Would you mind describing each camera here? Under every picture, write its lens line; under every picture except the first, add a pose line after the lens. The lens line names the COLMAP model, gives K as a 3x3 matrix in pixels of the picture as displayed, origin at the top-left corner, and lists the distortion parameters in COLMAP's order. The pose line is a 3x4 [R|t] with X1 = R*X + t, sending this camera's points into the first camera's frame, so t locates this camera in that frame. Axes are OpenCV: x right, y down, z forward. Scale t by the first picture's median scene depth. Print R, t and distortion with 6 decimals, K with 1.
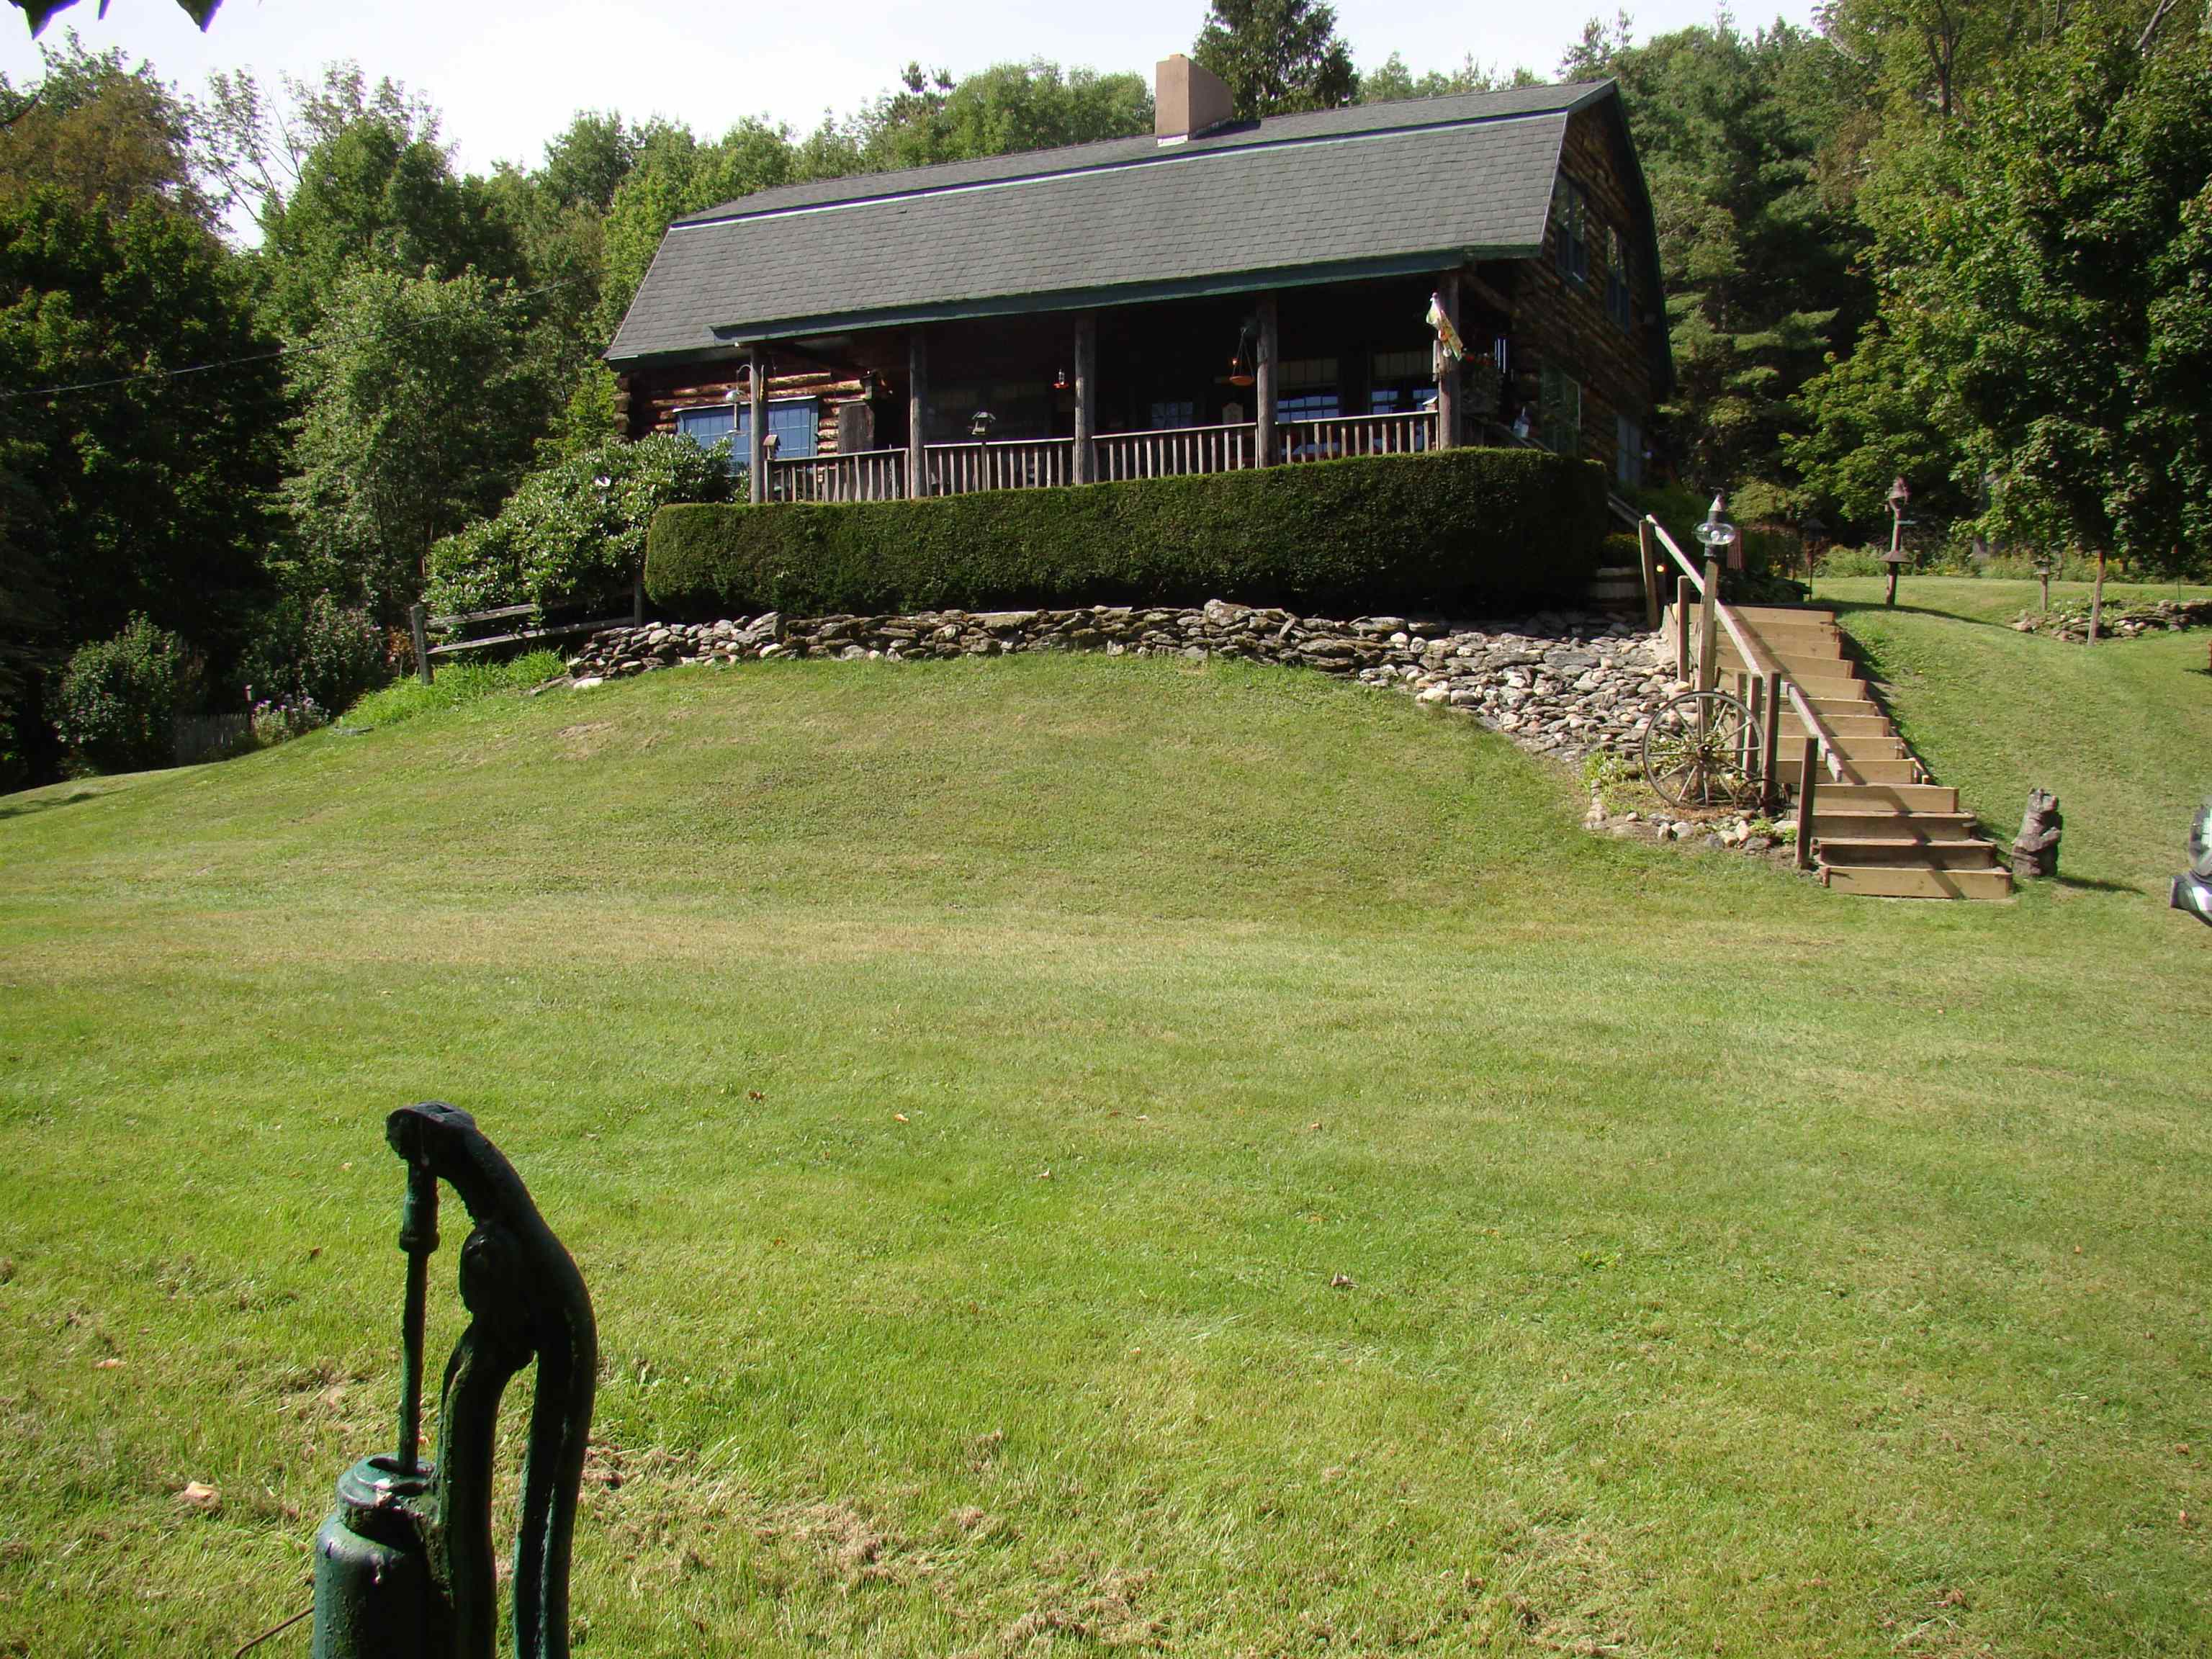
lens RADIAL K [[2117.1, 0, 1106.0], [0, 2117.1, 829.5], [0, 0, 1]] dist [-0.107145, 0.013607]
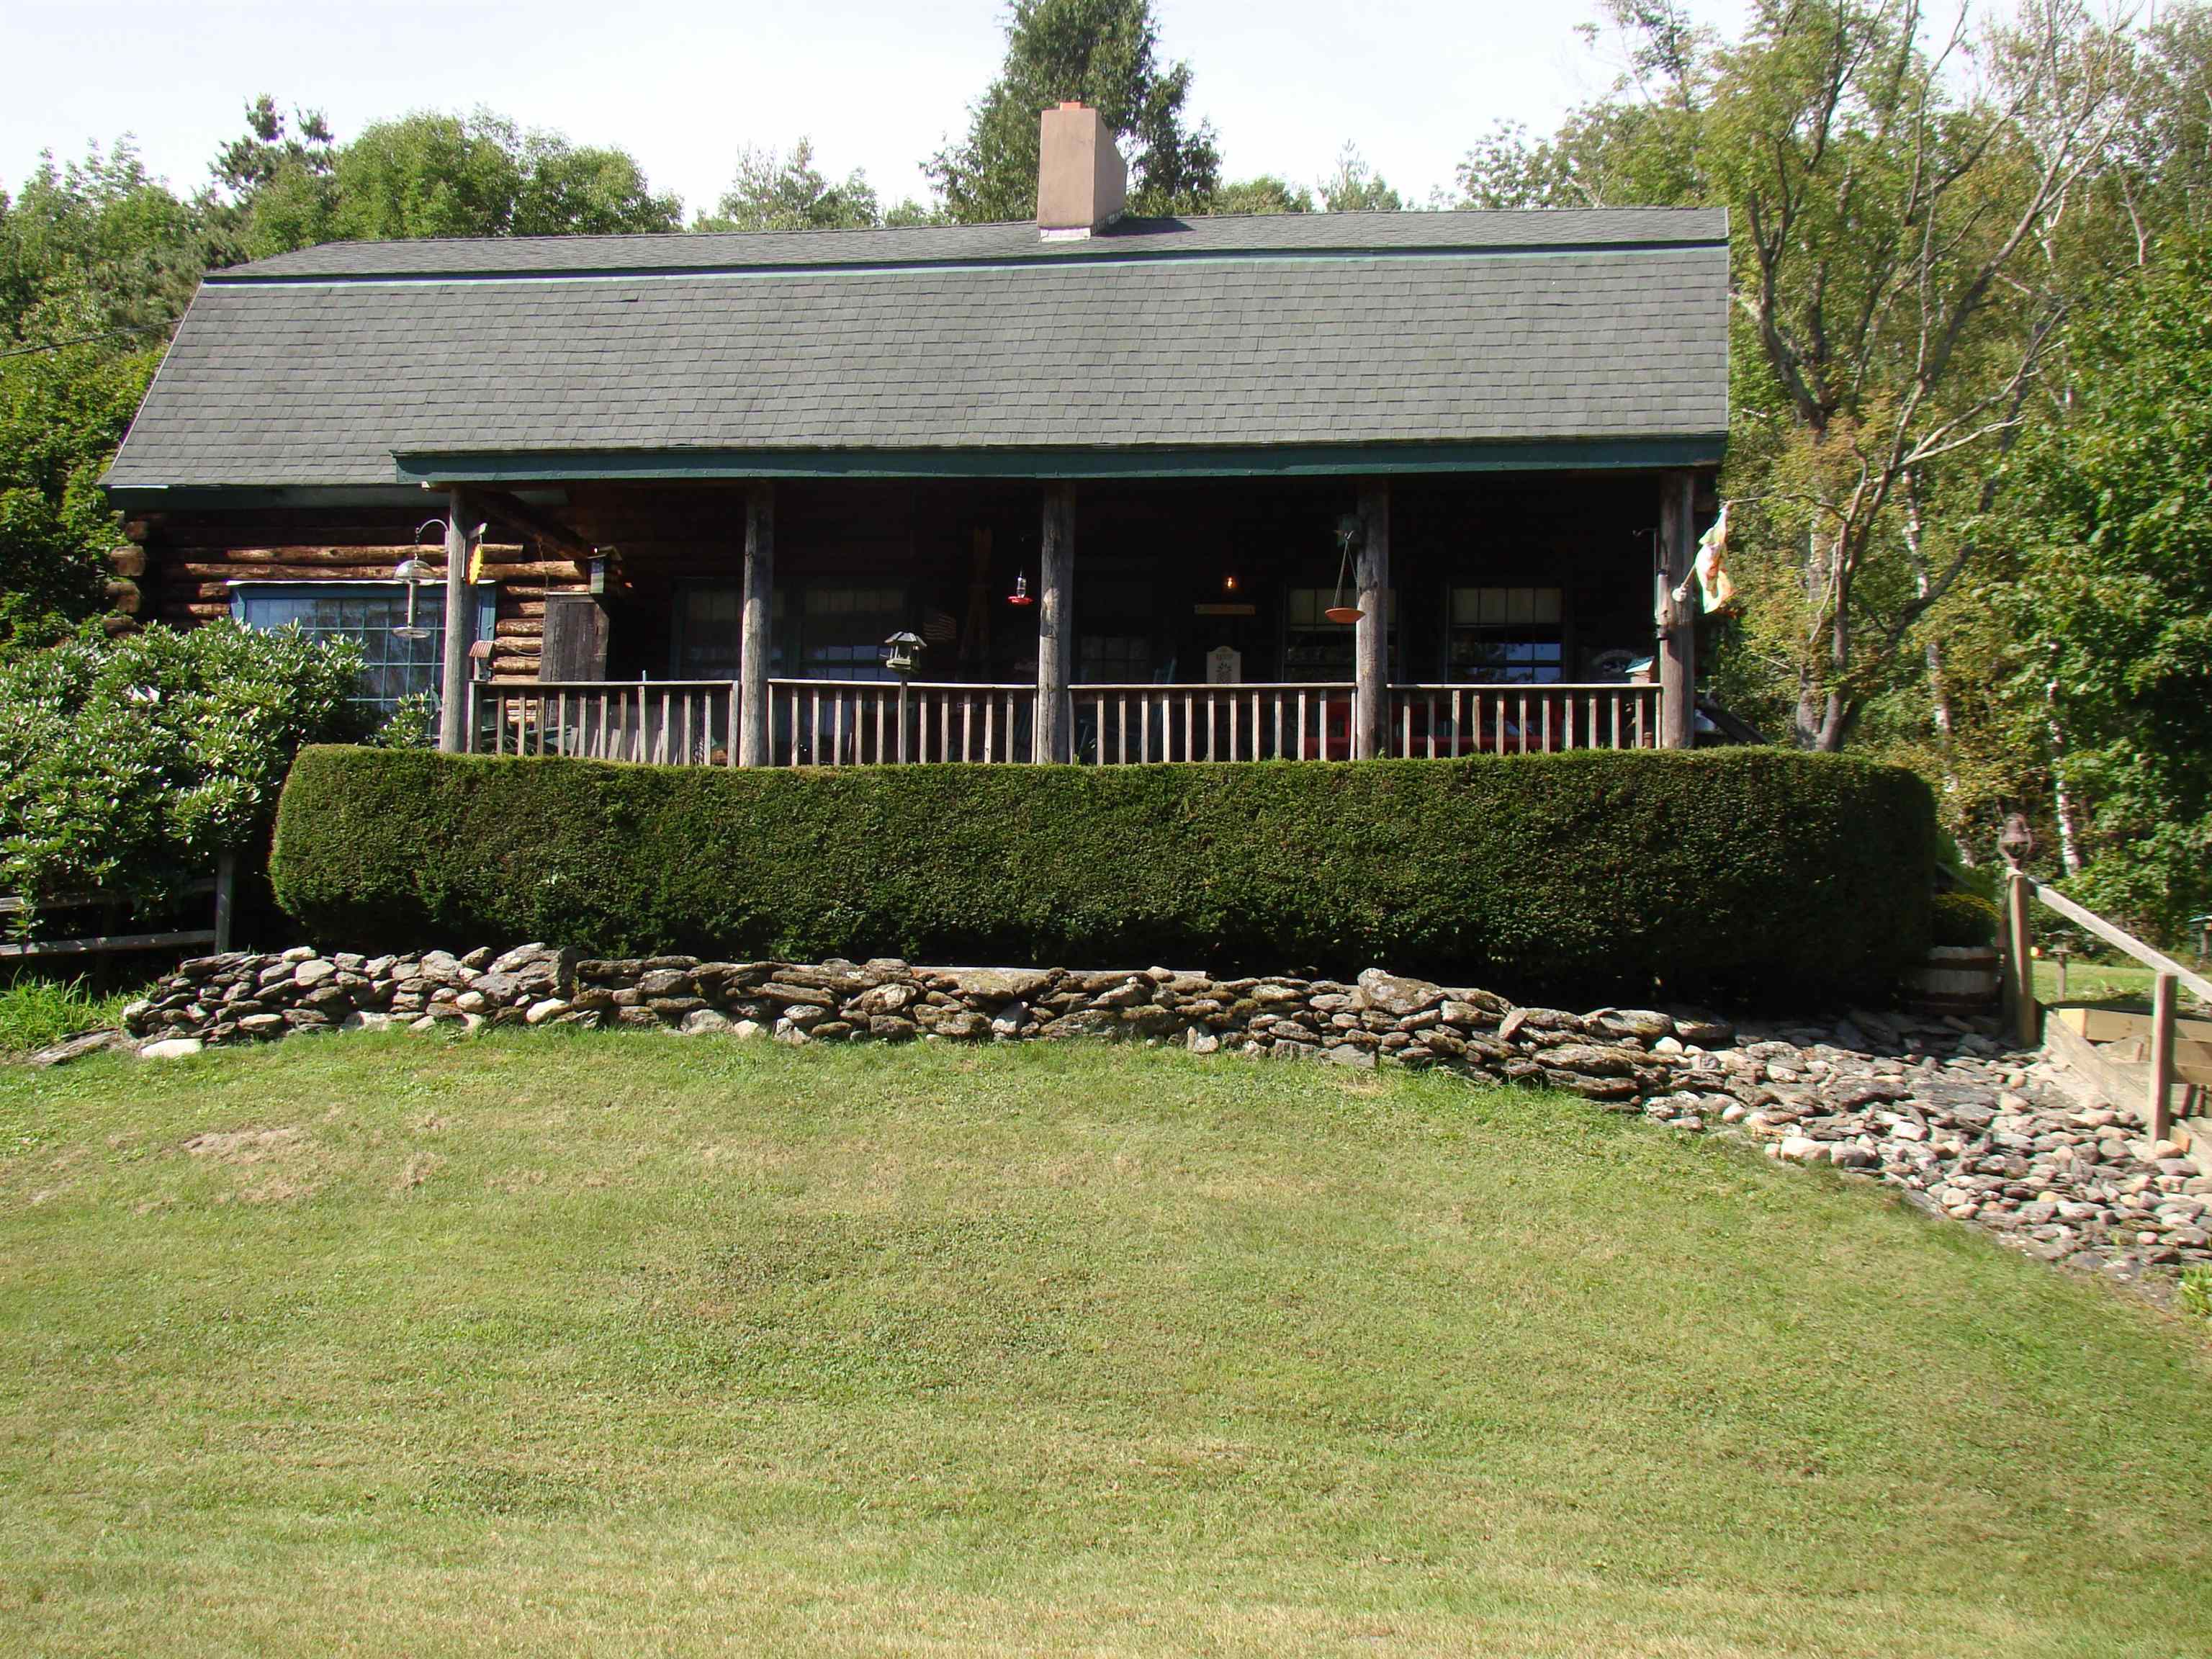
lens RADIAL K [[2984.0, 0, 1106.0], [0, 2984.0, 829.5], [0, 0, 1]] dist [-0.040014, 0.401260]
pose [[0.970079, 0.060580, 0.235109, -0.203921], [-0.027778, 0.989705, -0.140399, -0.023419], [-0.241194, 0.129668, 0.961775, 0.170974]]
